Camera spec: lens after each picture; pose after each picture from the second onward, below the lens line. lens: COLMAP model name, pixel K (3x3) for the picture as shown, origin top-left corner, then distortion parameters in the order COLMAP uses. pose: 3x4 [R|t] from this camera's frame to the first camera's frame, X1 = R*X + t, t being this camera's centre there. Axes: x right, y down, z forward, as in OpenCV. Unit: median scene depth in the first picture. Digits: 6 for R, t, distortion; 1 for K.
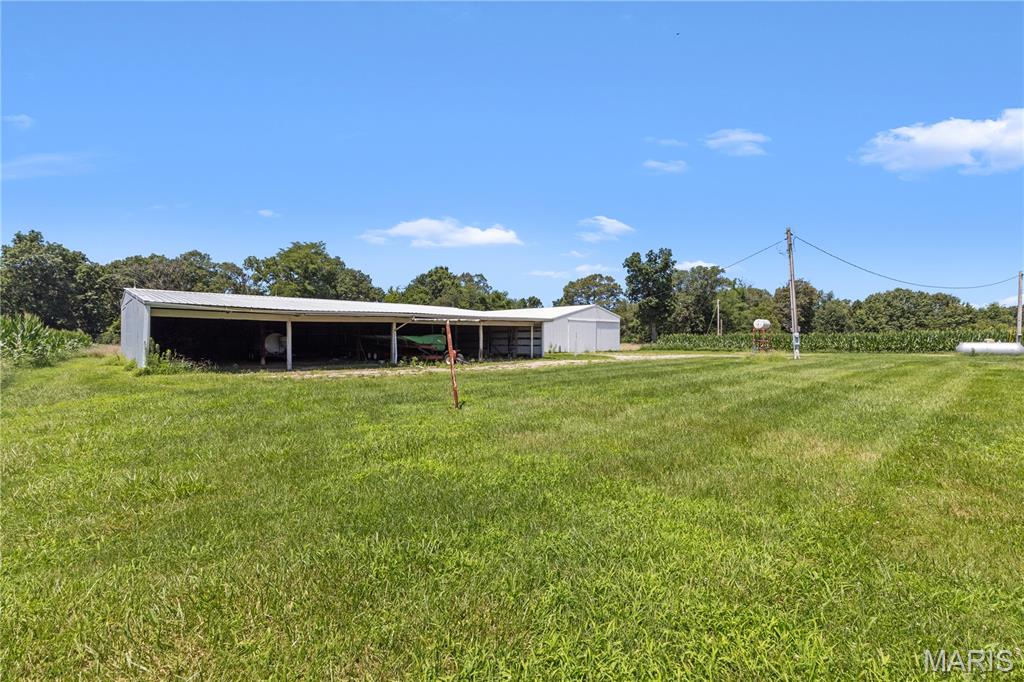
lens RADIAL K [[465.7, 0, 514.8], [0, 465.7, 333.3], [0, 0, 1]] dist [-0.002648, -0.000545]
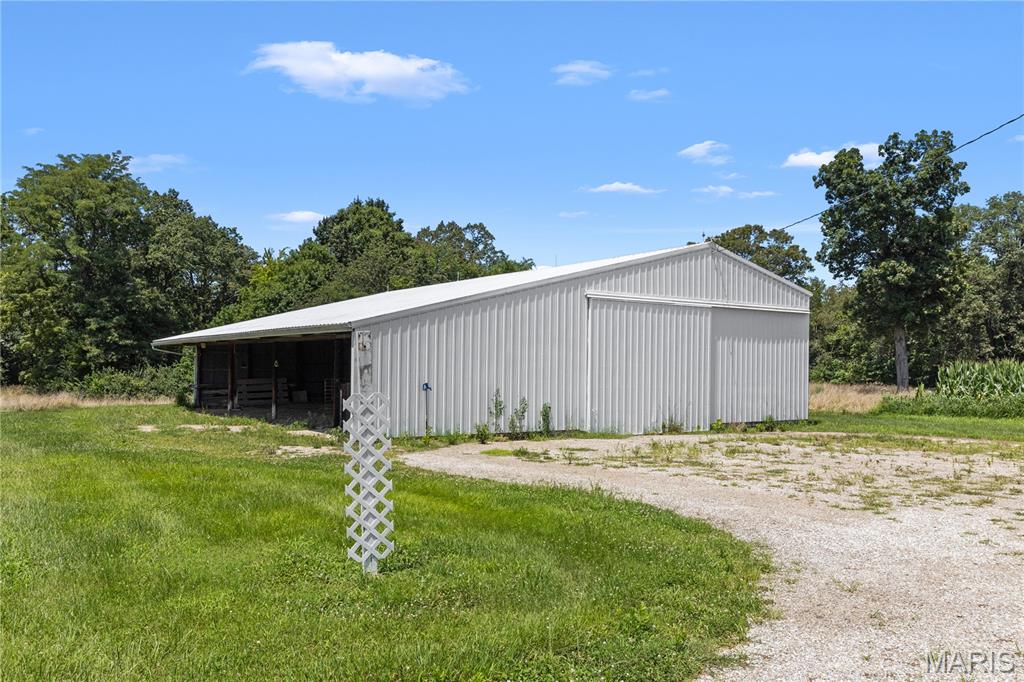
lens RADIAL K [[752.9, 0, 508.8], [0, 752.9, 342.3], [0, 0, 1]] dist [0.009890, 0.004343]
pose [[0.988672, 0.003432, -0.150052, 0.076246], [-0.006507, 0.999779, -0.020001, 0.001385], [0.149950, 0.020751, 0.988476, 0.344799]]
